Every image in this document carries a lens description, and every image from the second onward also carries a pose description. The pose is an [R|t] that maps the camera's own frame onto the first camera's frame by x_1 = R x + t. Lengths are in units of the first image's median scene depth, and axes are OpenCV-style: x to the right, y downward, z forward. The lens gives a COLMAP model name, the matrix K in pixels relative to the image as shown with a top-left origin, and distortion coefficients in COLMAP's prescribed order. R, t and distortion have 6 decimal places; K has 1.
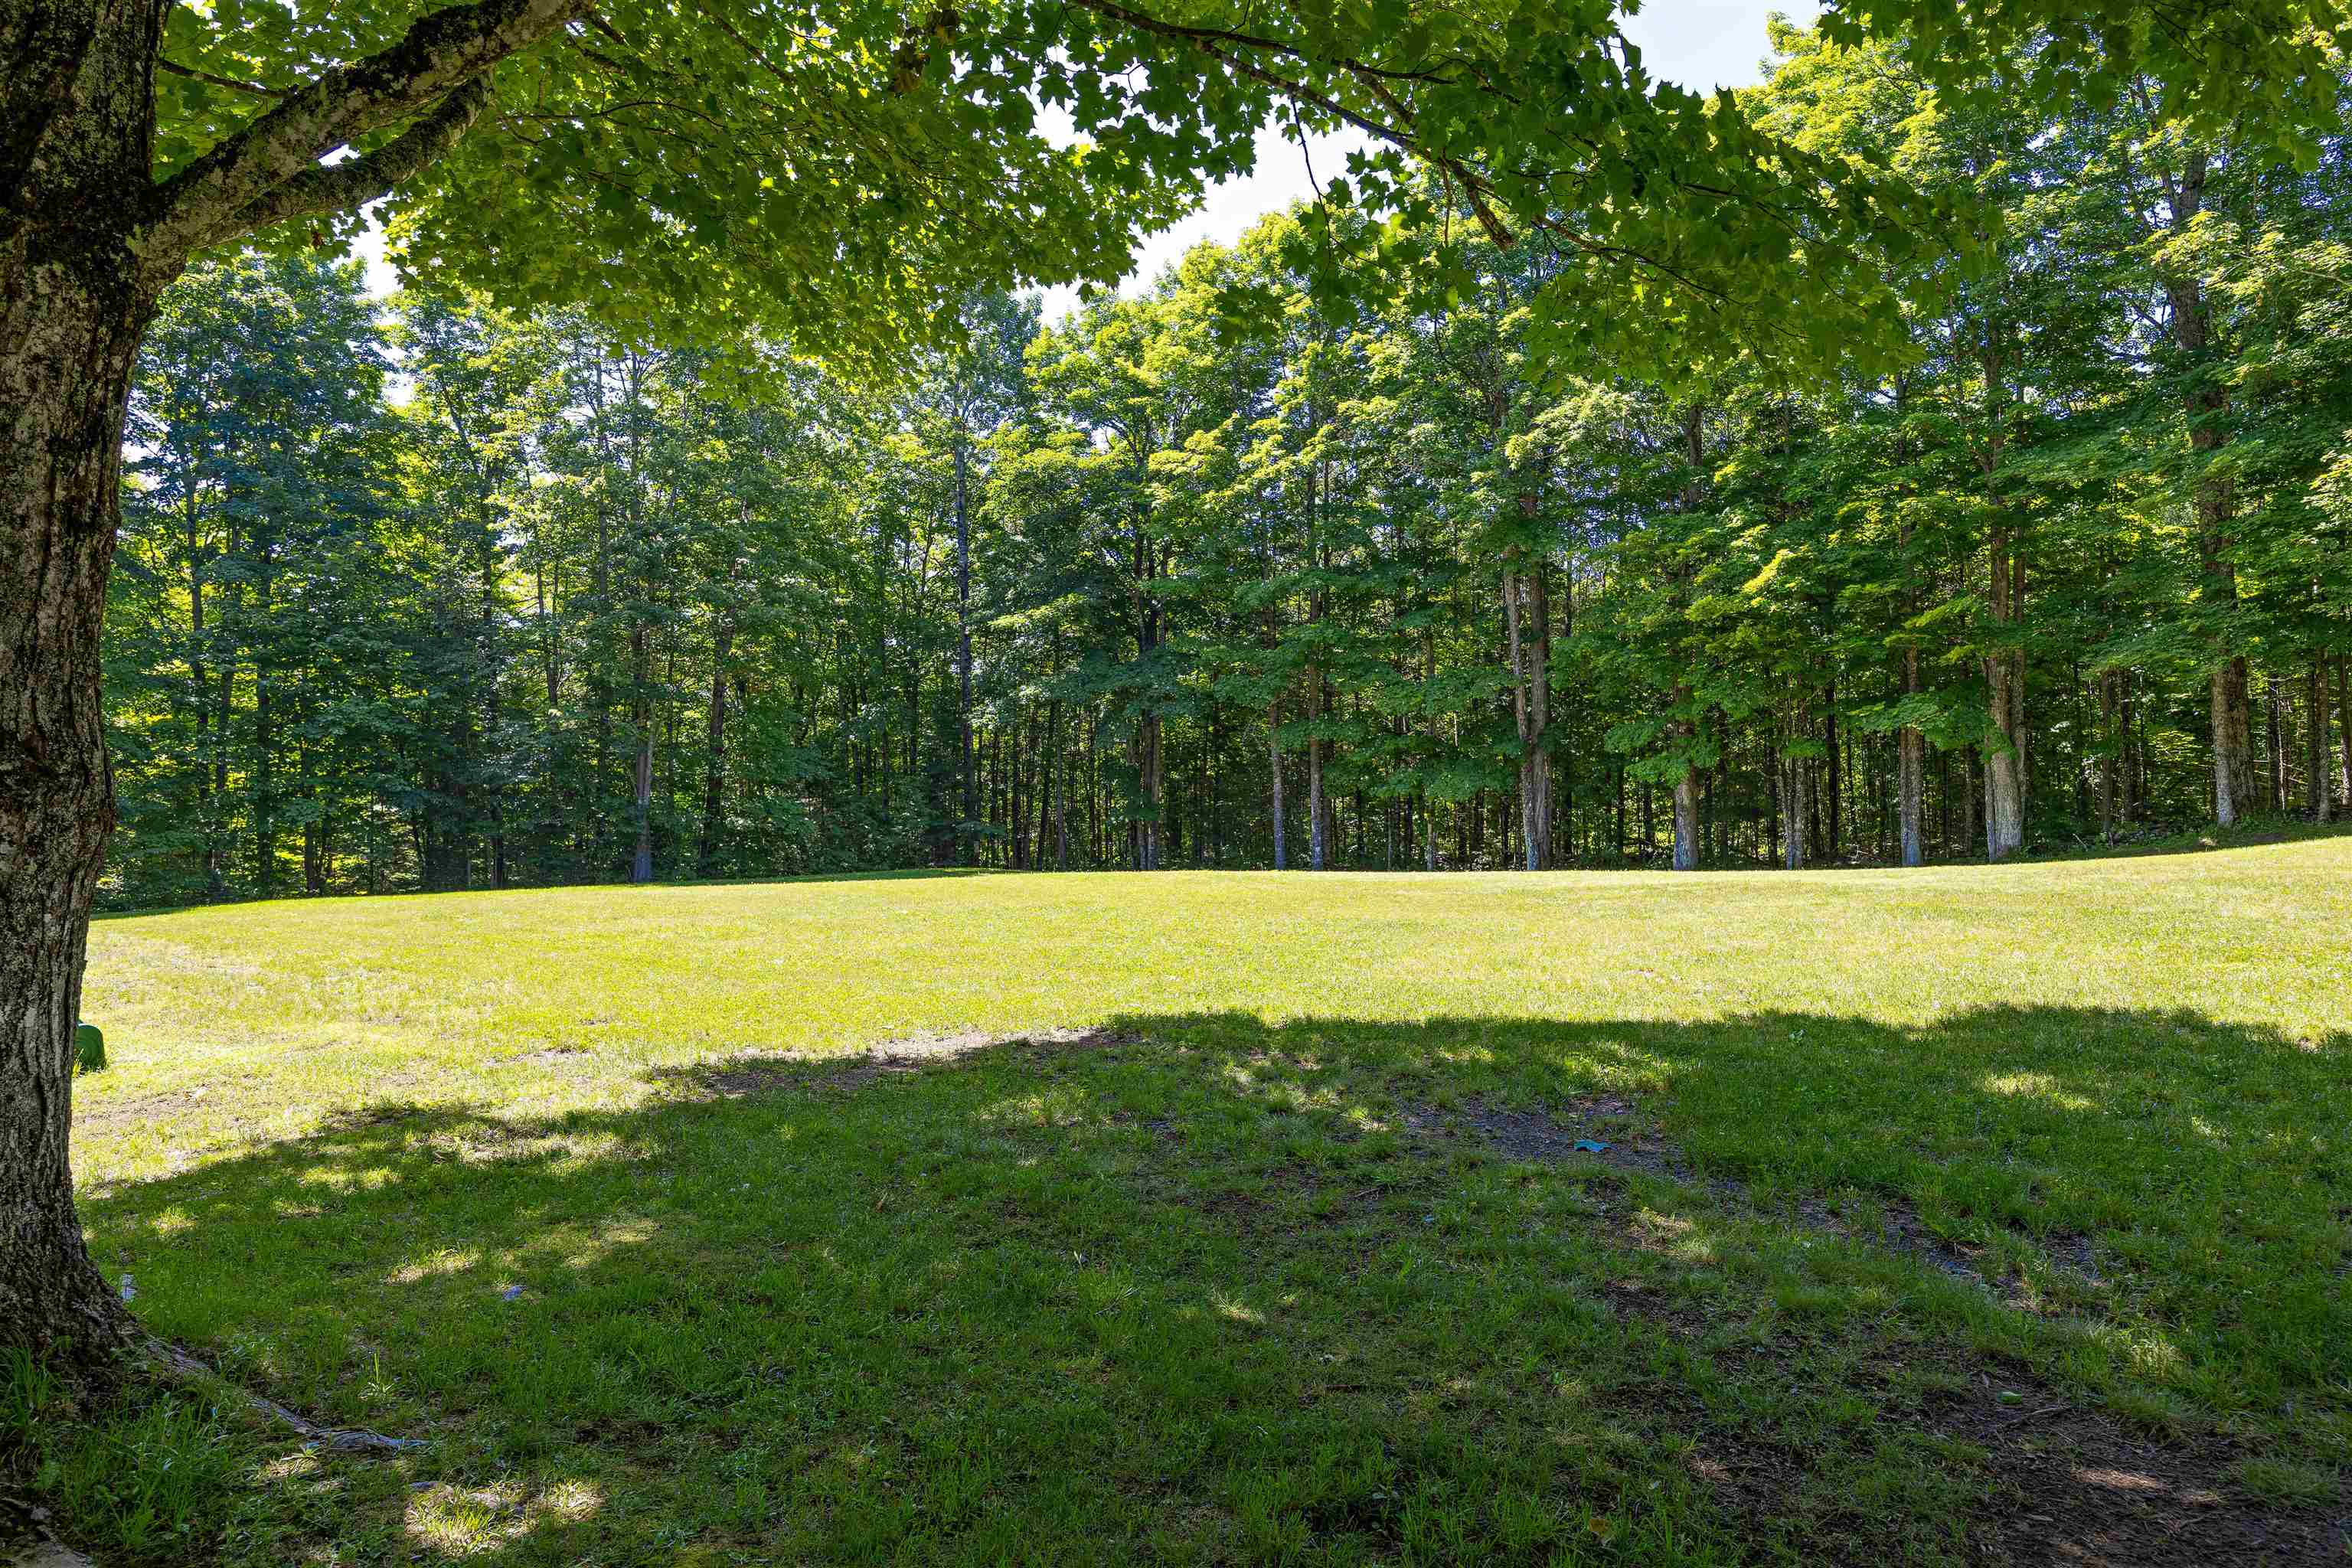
lens RADIAL K [[1363.5, 0, 1176.0], [0, 1363.5, 784.0], [0, 0, 1]] dist [-0.053621, 0.000798]
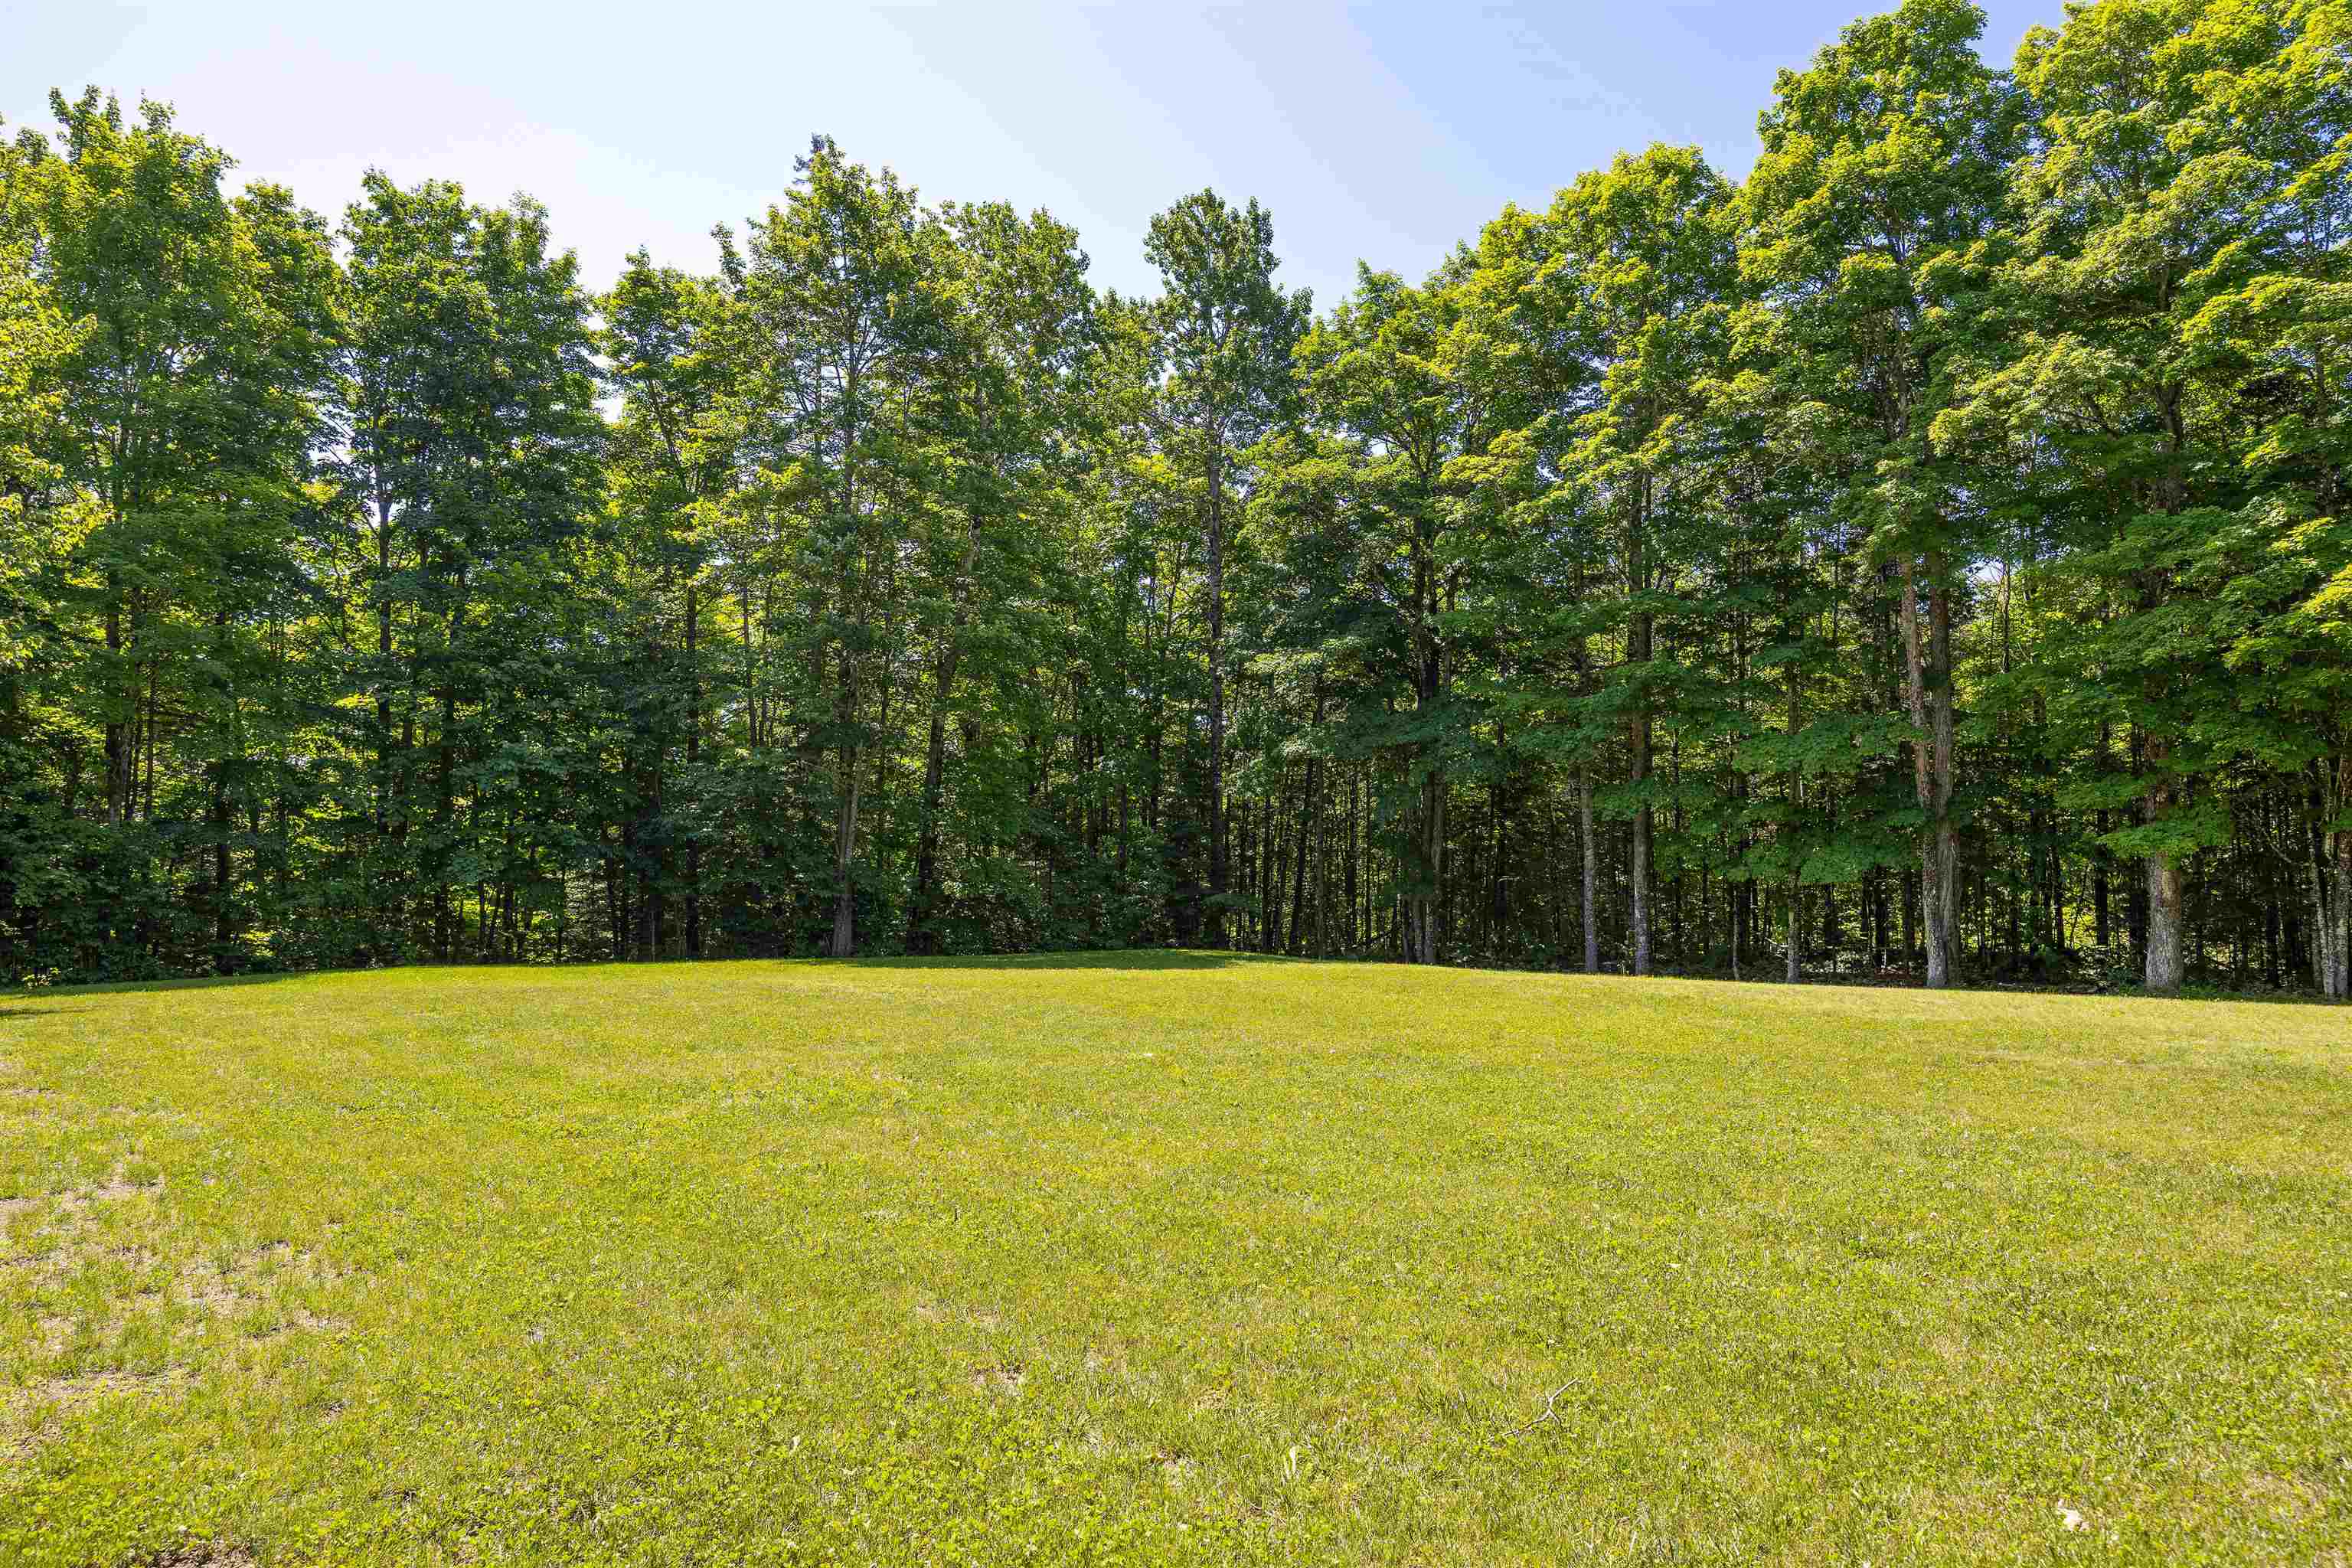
lens RADIAL K [[1363.5, 0, 1176.0], [0, 1363.5, 784.0], [0, 0, 1]] dist [-0.053621, 0.000798]
pose [[0.985803, 0.015921, -0.167148, -0.037510], [-0.024192, 0.998575, -0.047565, 0.000485], [0.166152, 0.050934, 0.984784, 0.154374]]
